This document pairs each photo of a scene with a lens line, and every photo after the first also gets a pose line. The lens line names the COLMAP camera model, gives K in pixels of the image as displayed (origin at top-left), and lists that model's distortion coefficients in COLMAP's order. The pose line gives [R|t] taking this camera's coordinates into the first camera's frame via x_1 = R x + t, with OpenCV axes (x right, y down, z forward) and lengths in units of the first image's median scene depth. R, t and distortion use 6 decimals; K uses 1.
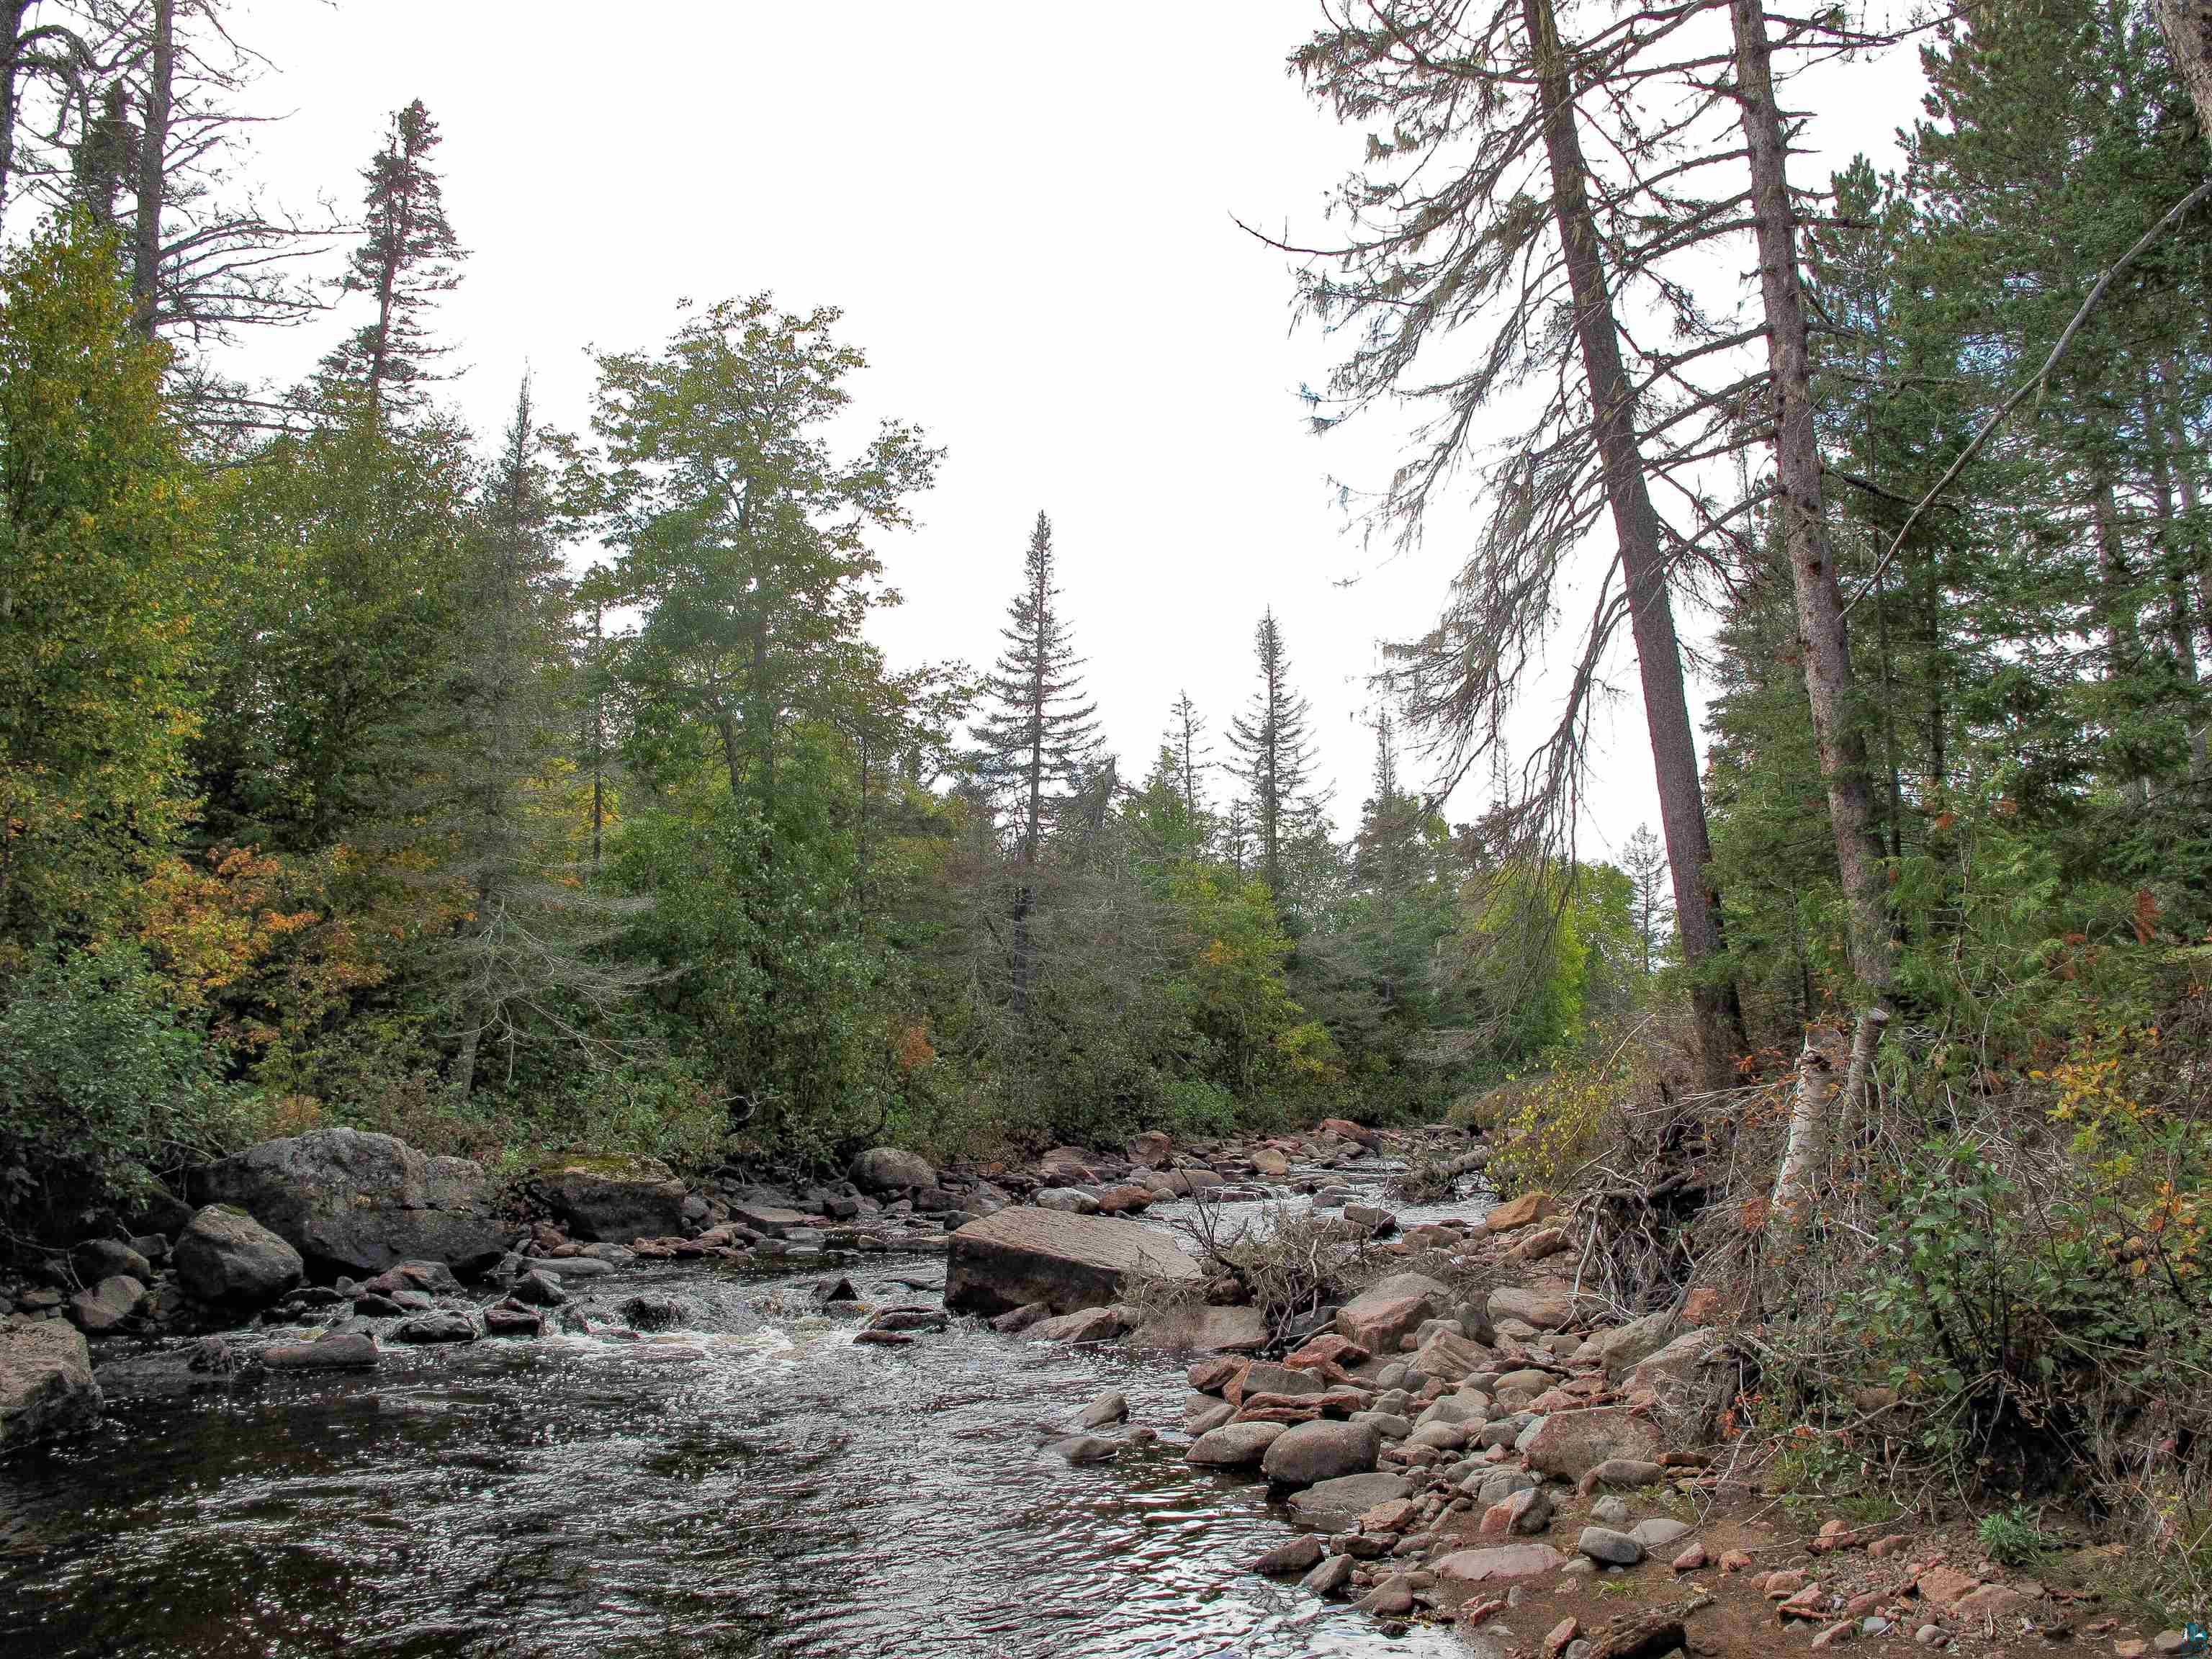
lens RADIAL K [[1969.2, 0, 1105.6], [0, 1969.2, 832.0], [0, 0, 1]] dist [-0.092150, 0.002738]
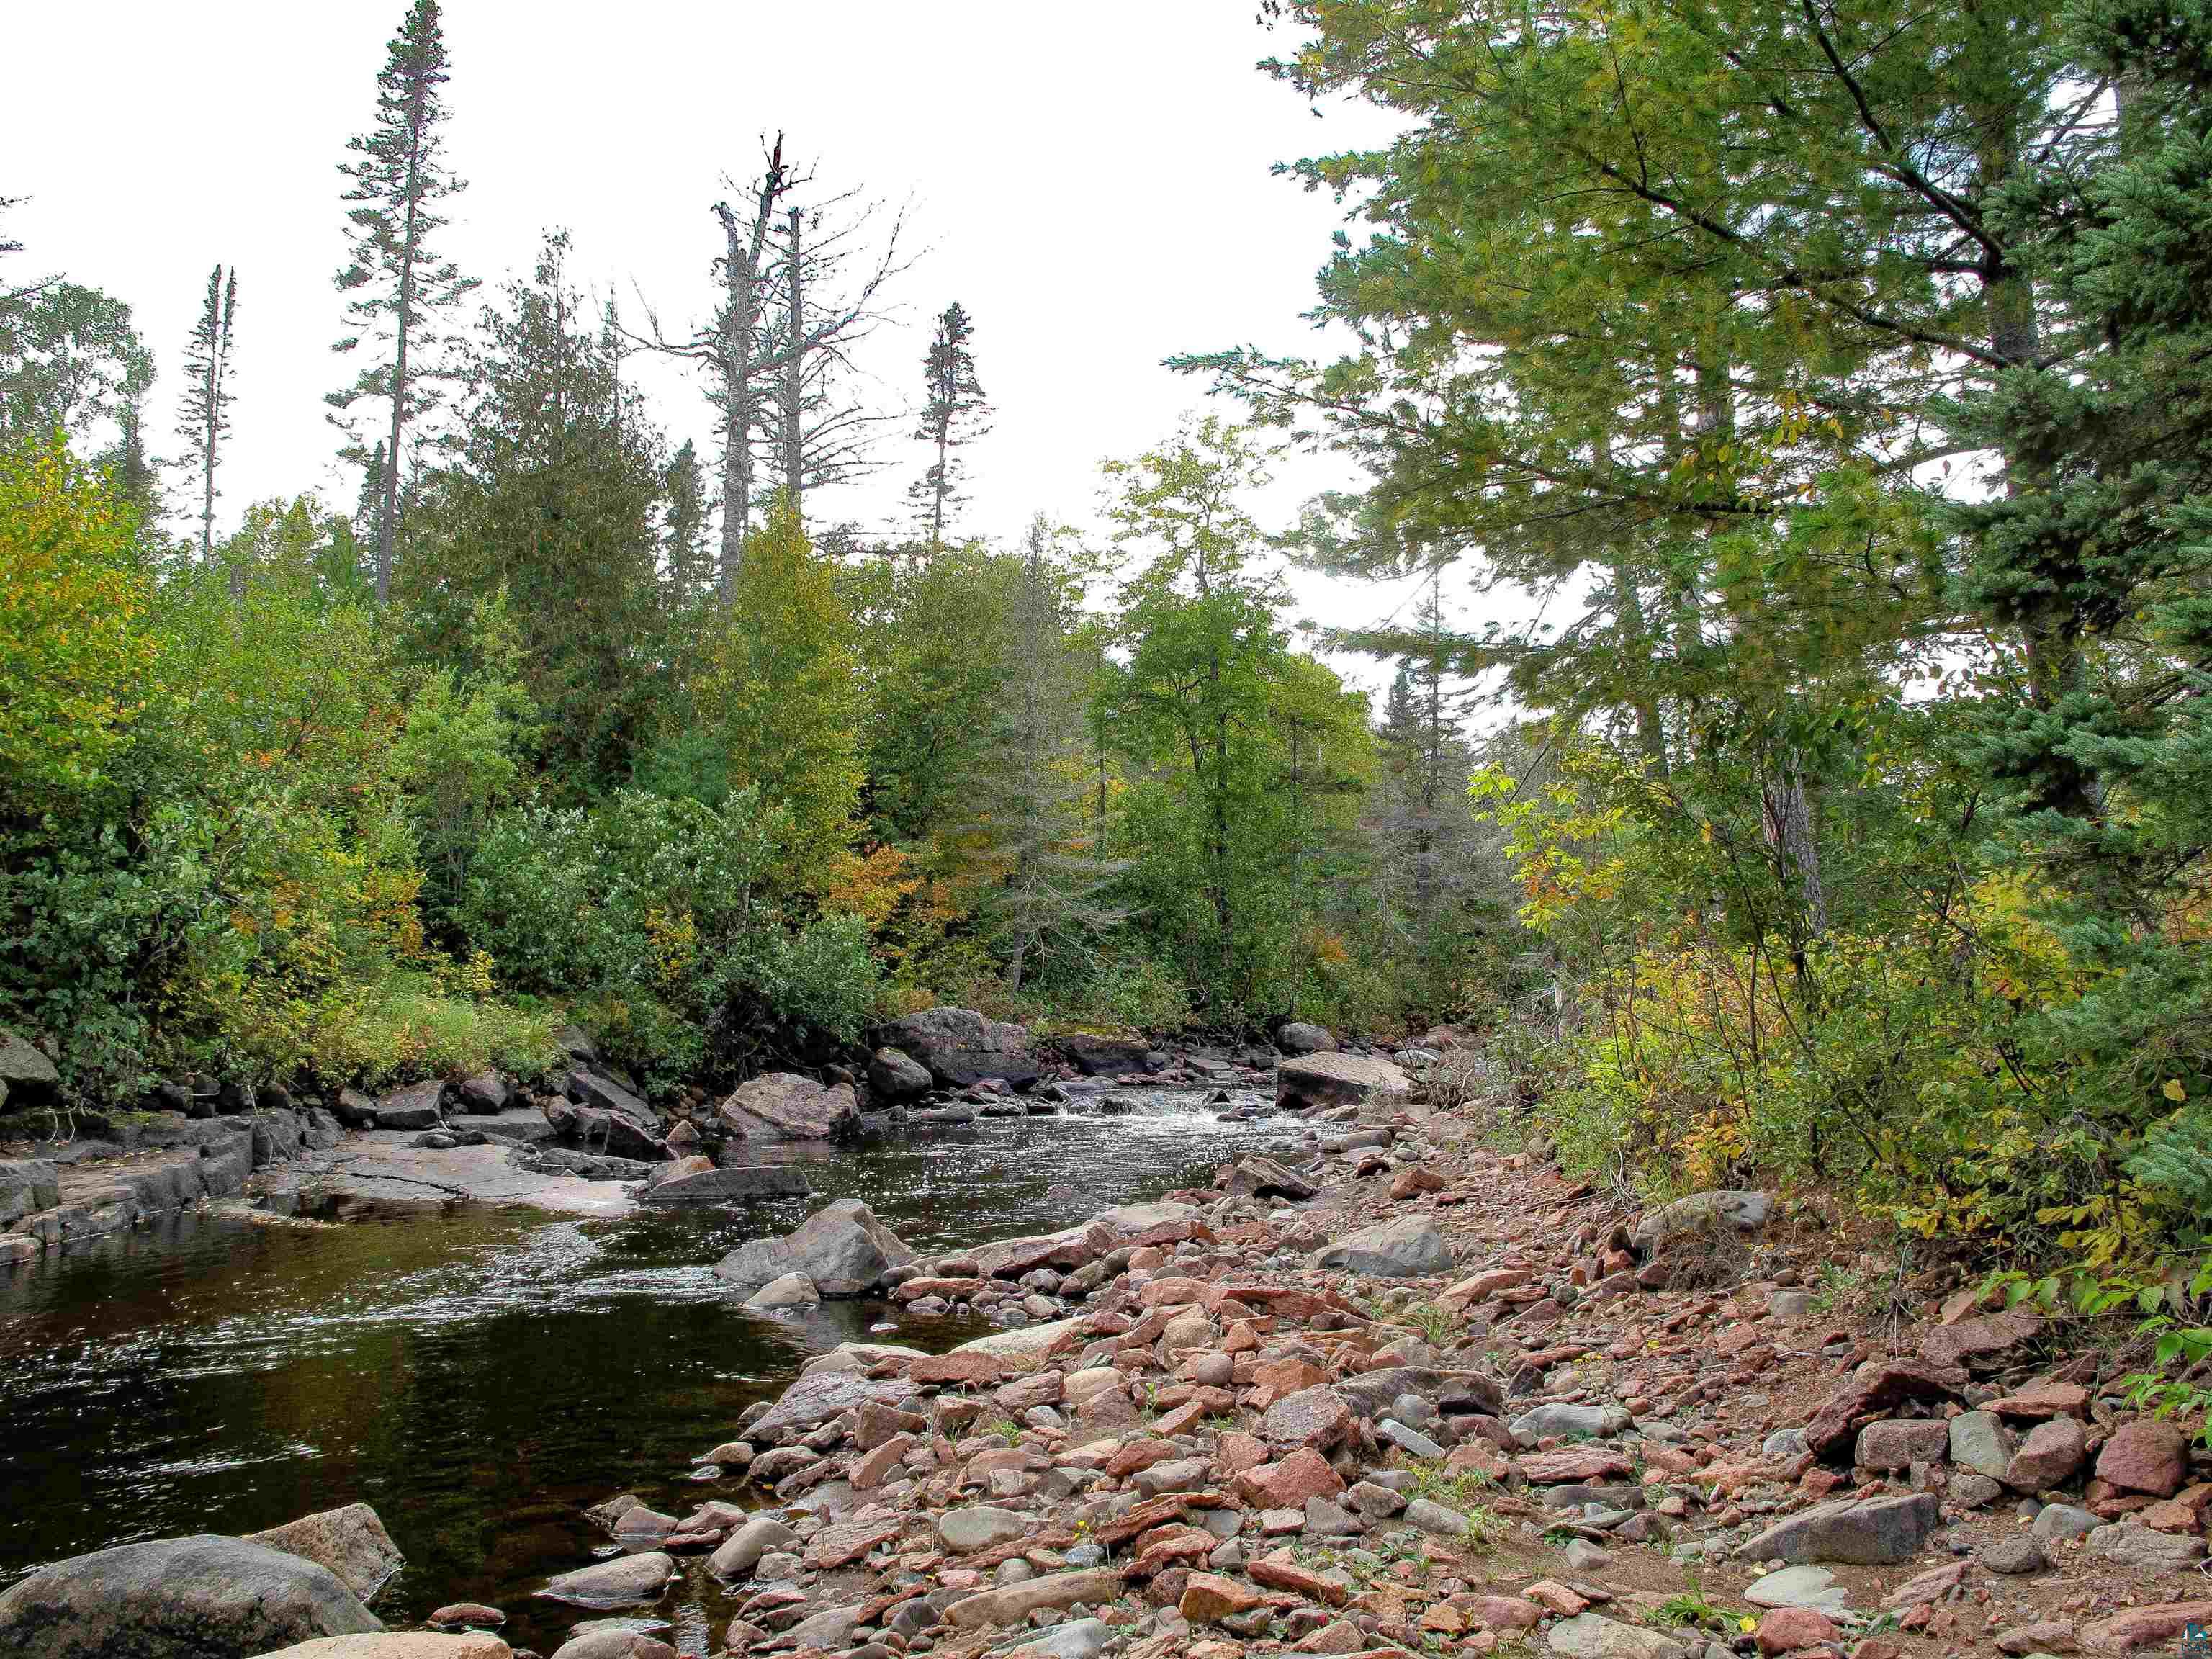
lens RADIAL K [[1969.2, 0, 1105.3], [0, 1969.2, 829.5], [0, 0, 1]] dist [-0.092150, 0.002738]
pose [[0.962678, -0.019427, -0.269951, 0.184844], [0.034162, 0.998165, 0.049994, -0.074818], [0.268484, -0.057351, 0.961575, -0.539989]]
